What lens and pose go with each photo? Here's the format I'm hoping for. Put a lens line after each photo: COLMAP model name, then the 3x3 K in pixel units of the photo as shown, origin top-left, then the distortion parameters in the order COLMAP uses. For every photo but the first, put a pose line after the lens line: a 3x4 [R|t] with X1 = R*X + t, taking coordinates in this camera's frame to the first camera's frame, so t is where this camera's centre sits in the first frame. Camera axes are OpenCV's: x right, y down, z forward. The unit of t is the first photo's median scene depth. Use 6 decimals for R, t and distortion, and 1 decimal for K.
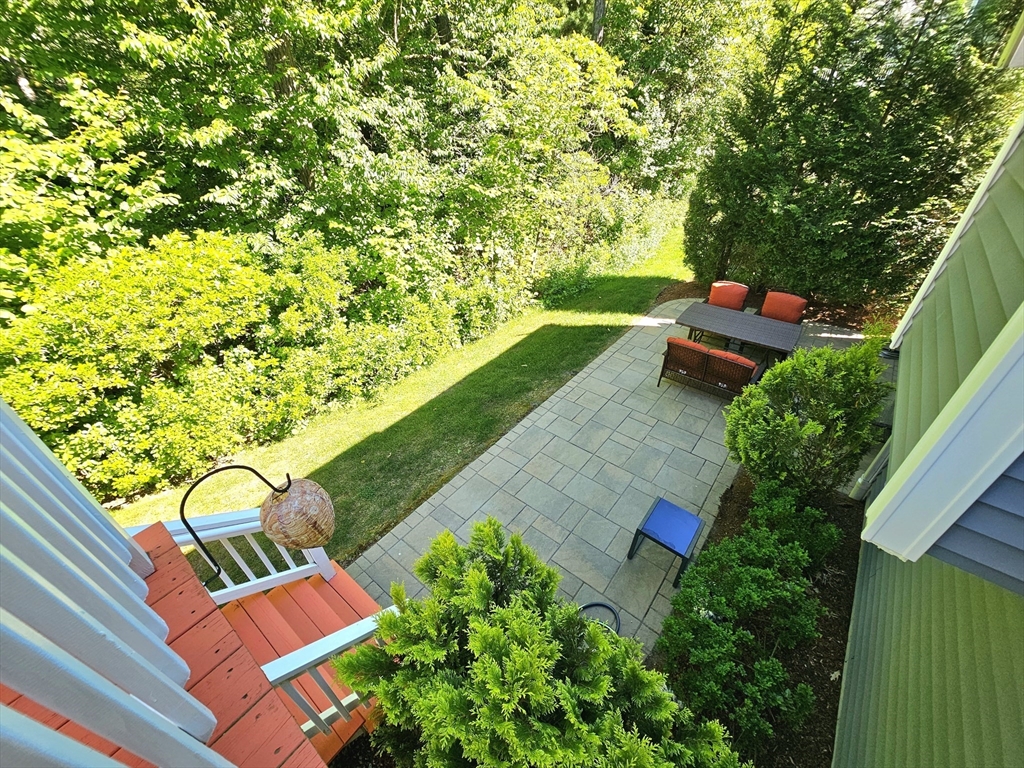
lens RADIAL K [[412.2, 0, 507.4], [0, 412.2, 392.5], [0, 0, 1]] dist [-0.000370, -0.000059]
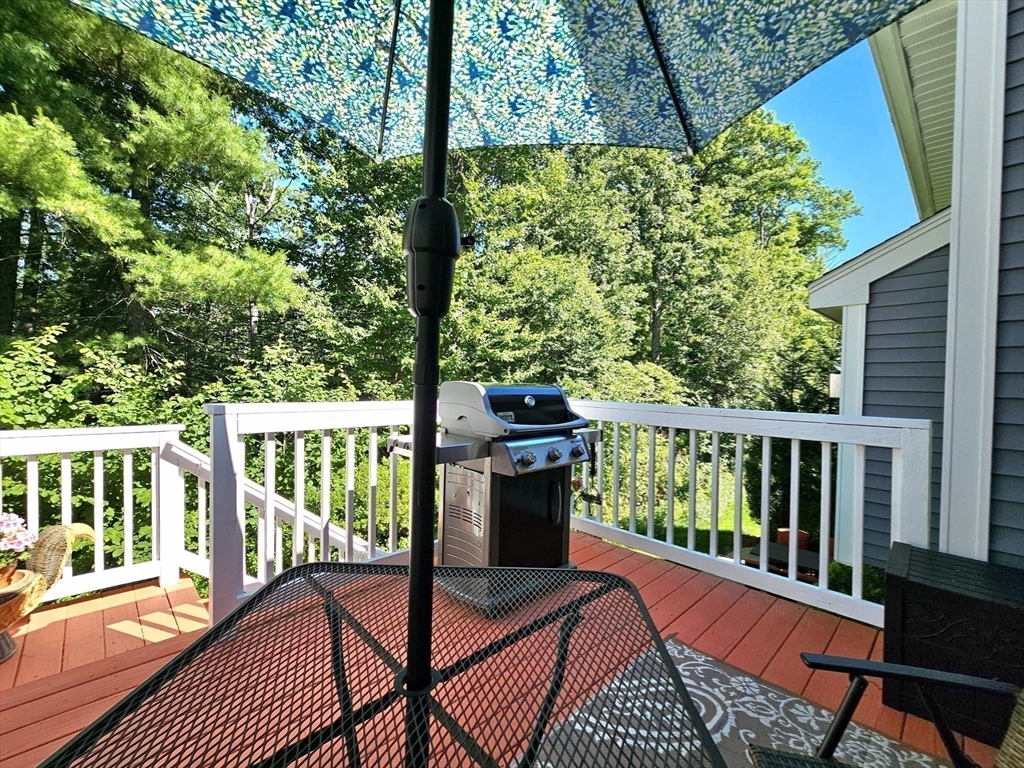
lens RADIAL K [[443.9, 0, 511.7], [0, 443.9, 396.3], [0, 0, 1]] dist [0.001031, 0.000181]
pose [[0.991481, 0.048907, -0.120718, -0.122496], [-0.108963, 0.819208, -0.563050, 0.214169], [0.071356, 0.571407, 0.817559, -0.305161]]
